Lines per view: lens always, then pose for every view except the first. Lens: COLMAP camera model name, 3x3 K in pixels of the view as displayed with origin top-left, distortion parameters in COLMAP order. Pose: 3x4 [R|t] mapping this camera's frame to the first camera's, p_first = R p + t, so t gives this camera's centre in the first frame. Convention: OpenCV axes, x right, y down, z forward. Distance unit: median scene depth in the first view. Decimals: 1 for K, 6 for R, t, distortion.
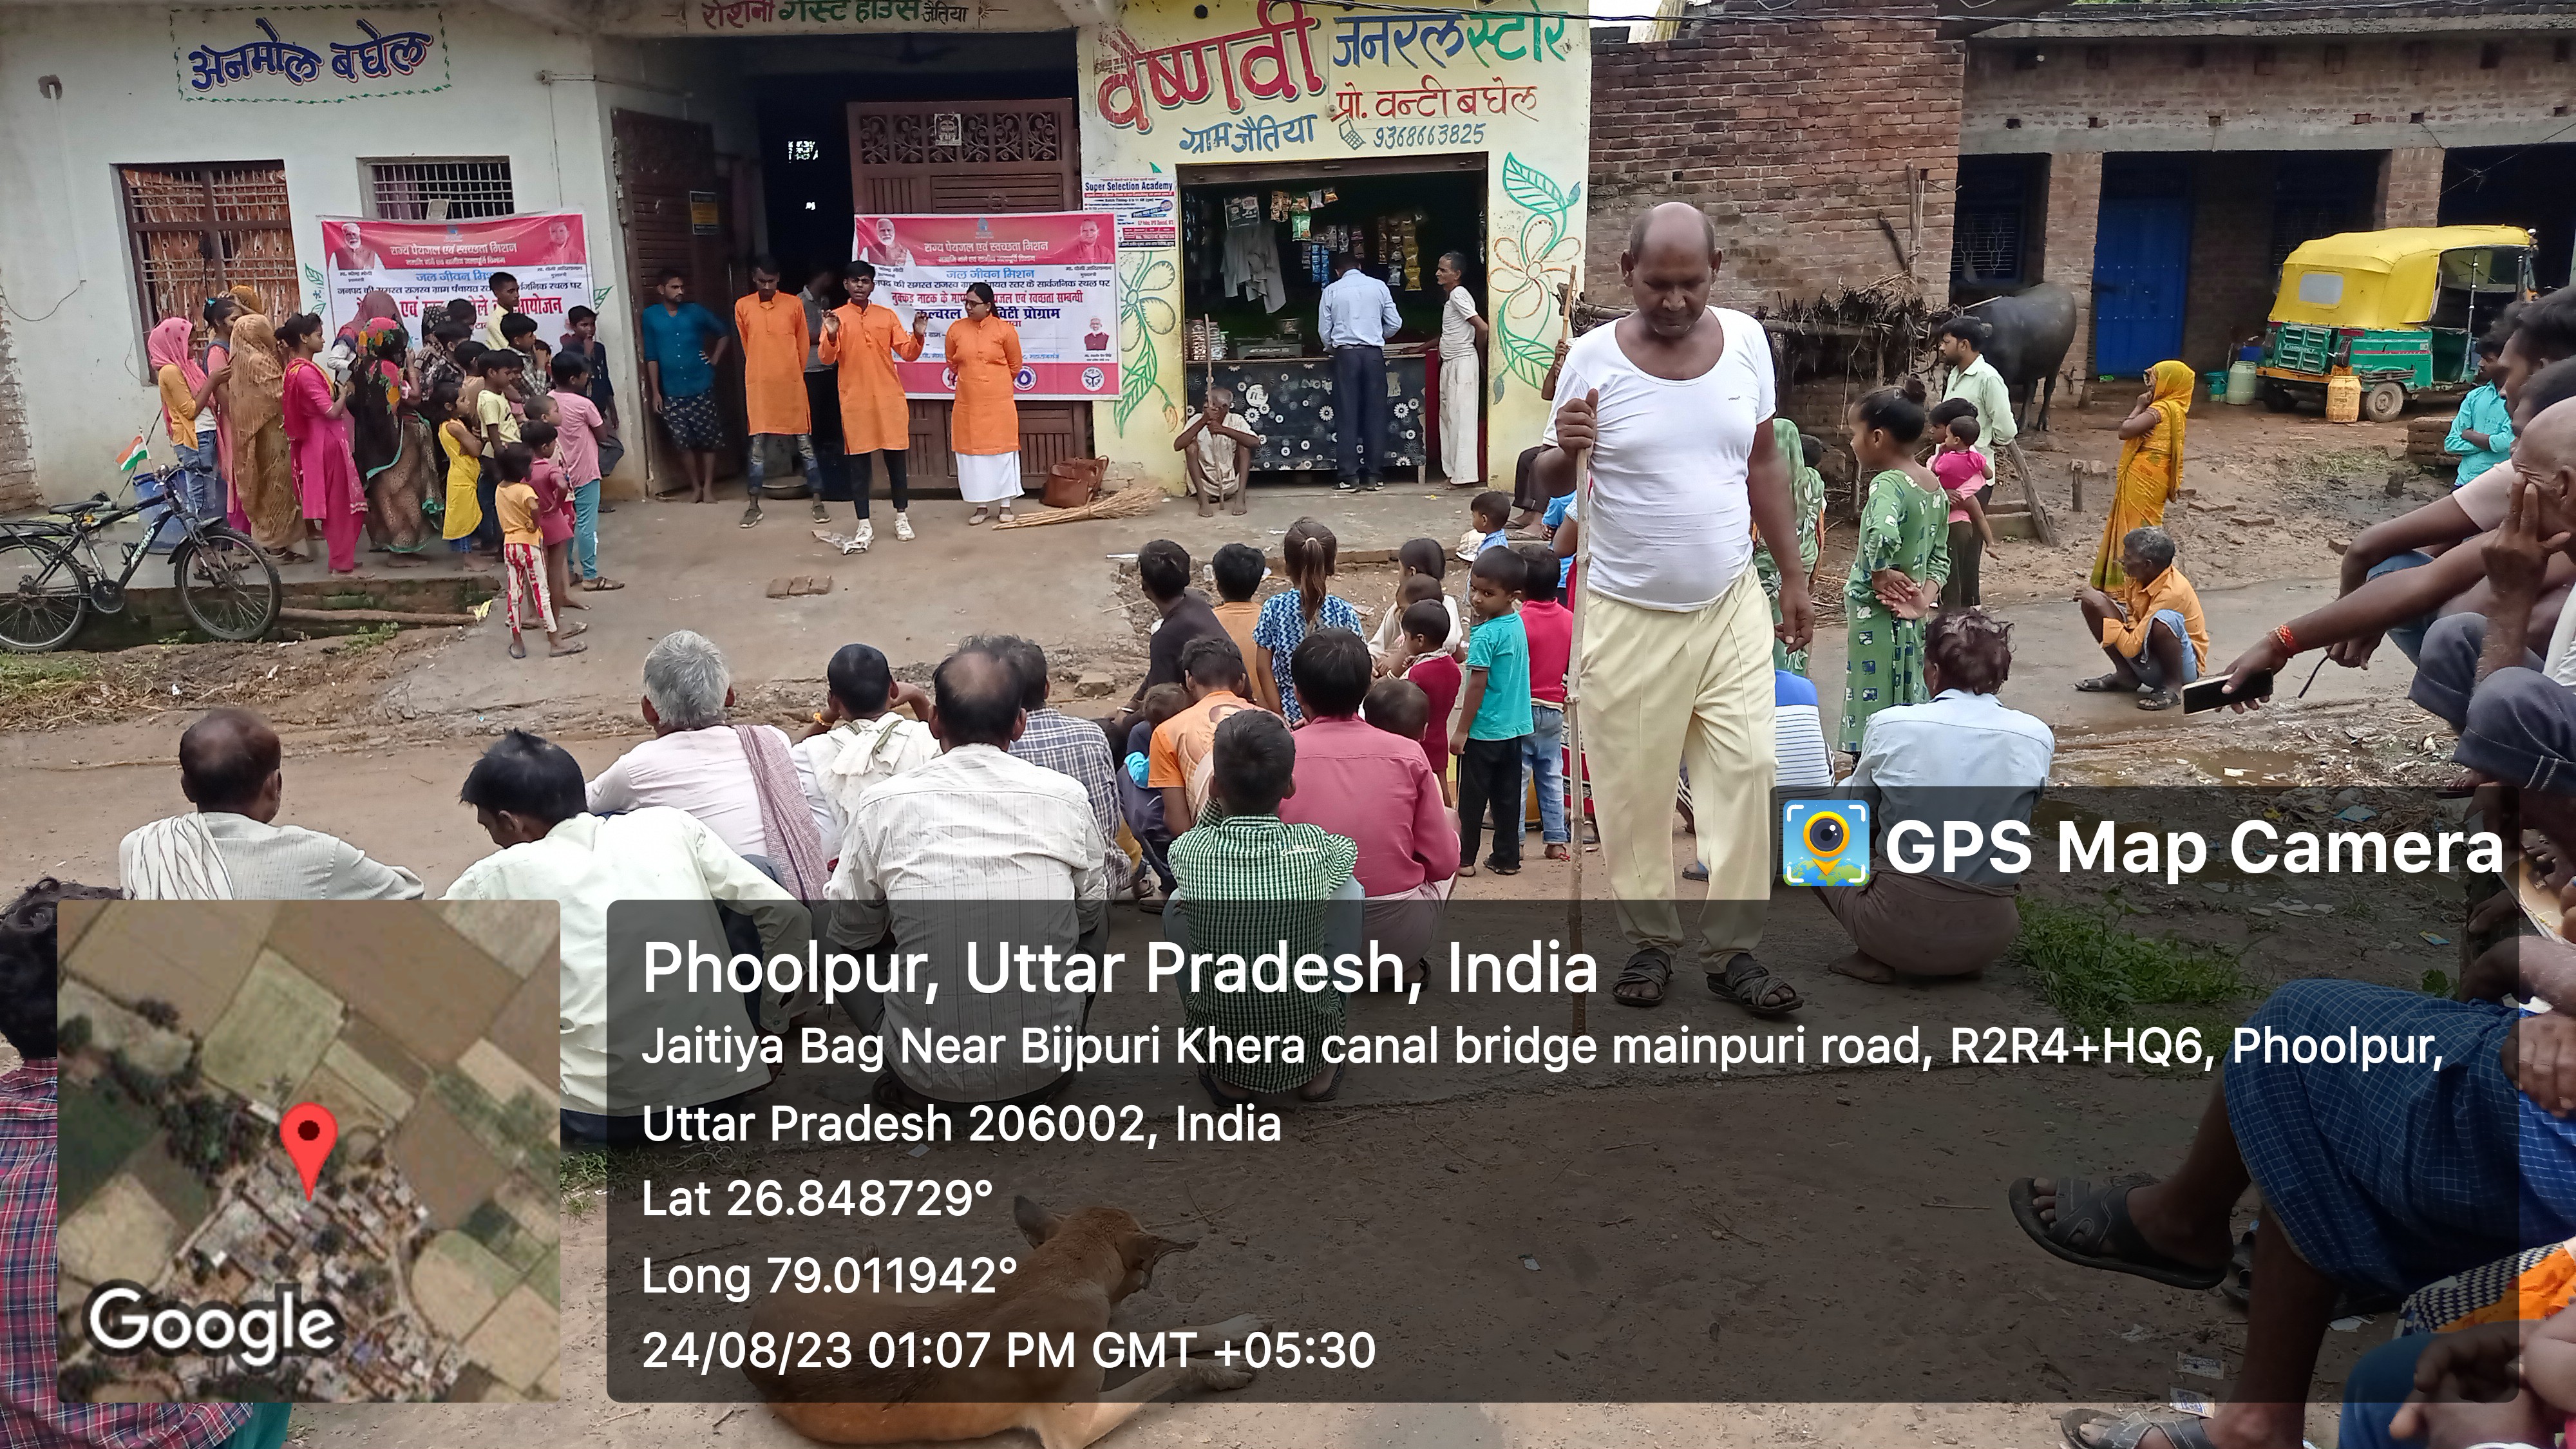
lens RADIAL K [[2093.3, 0, 1288.0], [0, 2093.3, 724.5], [0, 0, 1]] dist [0.104423, -0.242994]
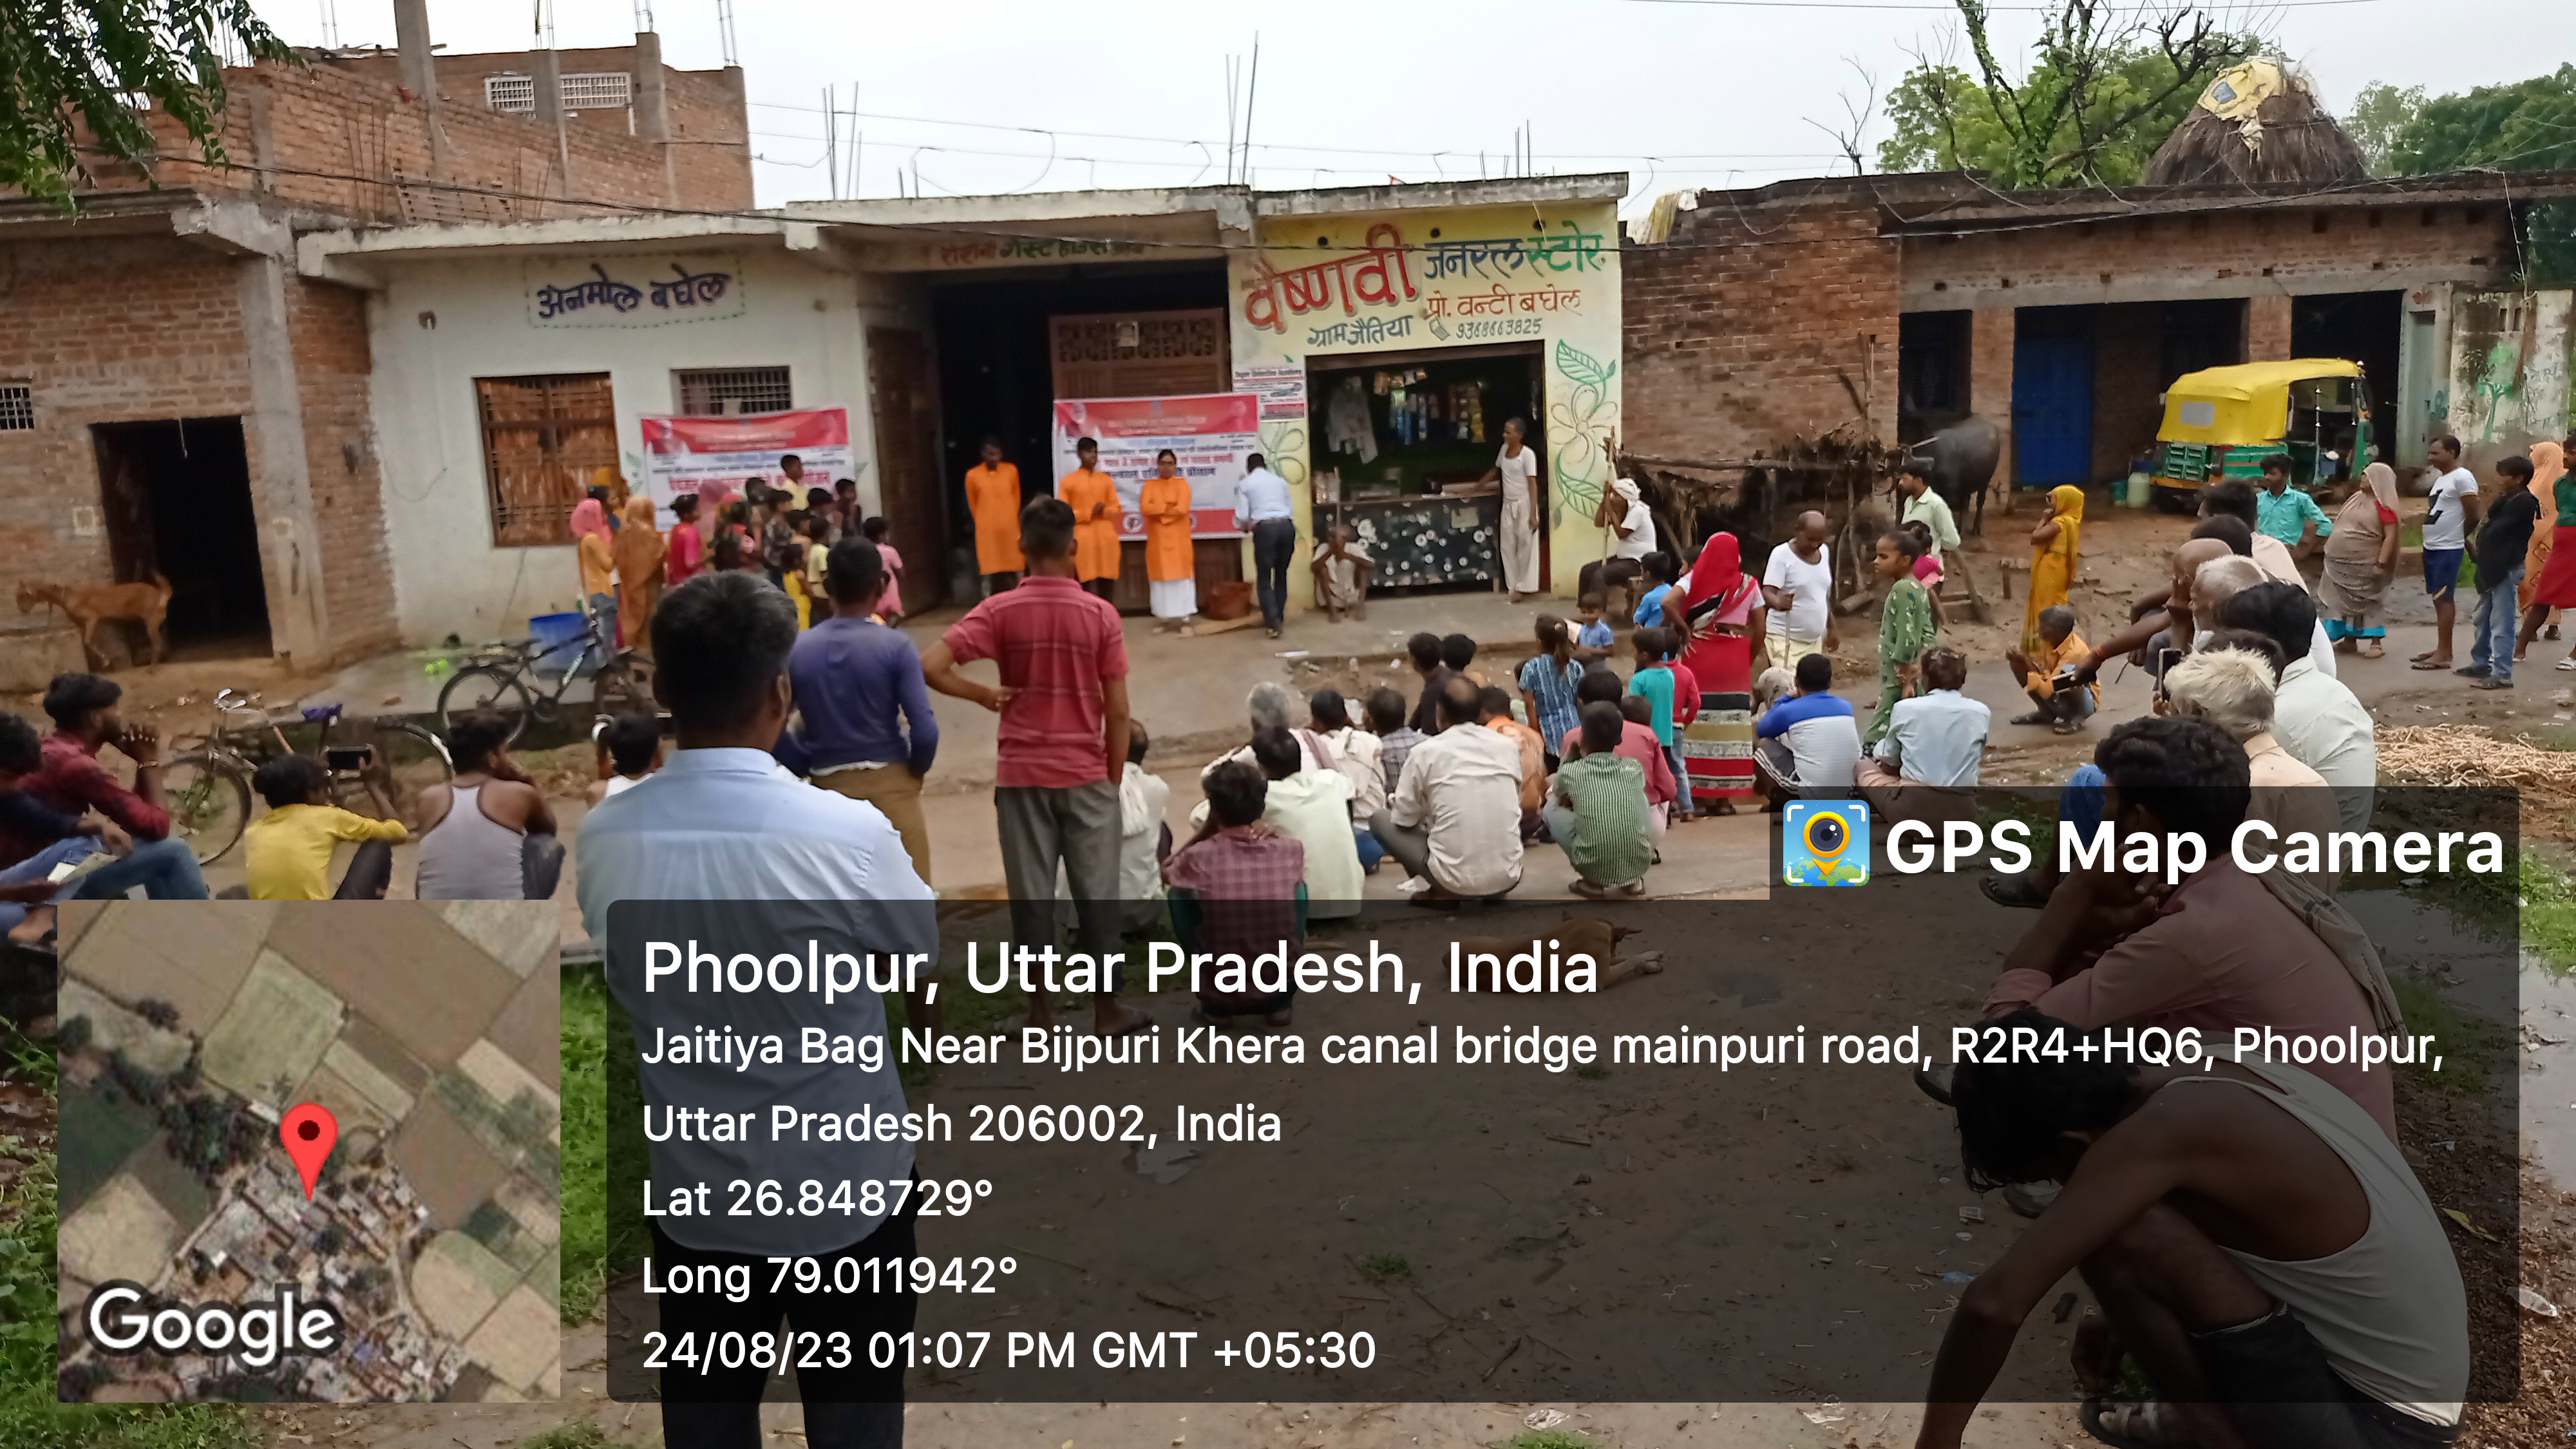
lens RADIAL K [[2220.5, 0, 1238.6], [0, 2220.5, 728.0], [0, 0, 1]] dist [0.069667, -0.209338]
pose [[0.999302, -0.032629, 0.018216, -0.125504], [0.033625, 0.997788, -0.057352, 0.041082], [-0.016304, 0.057925, 0.998188, -0.355325]]
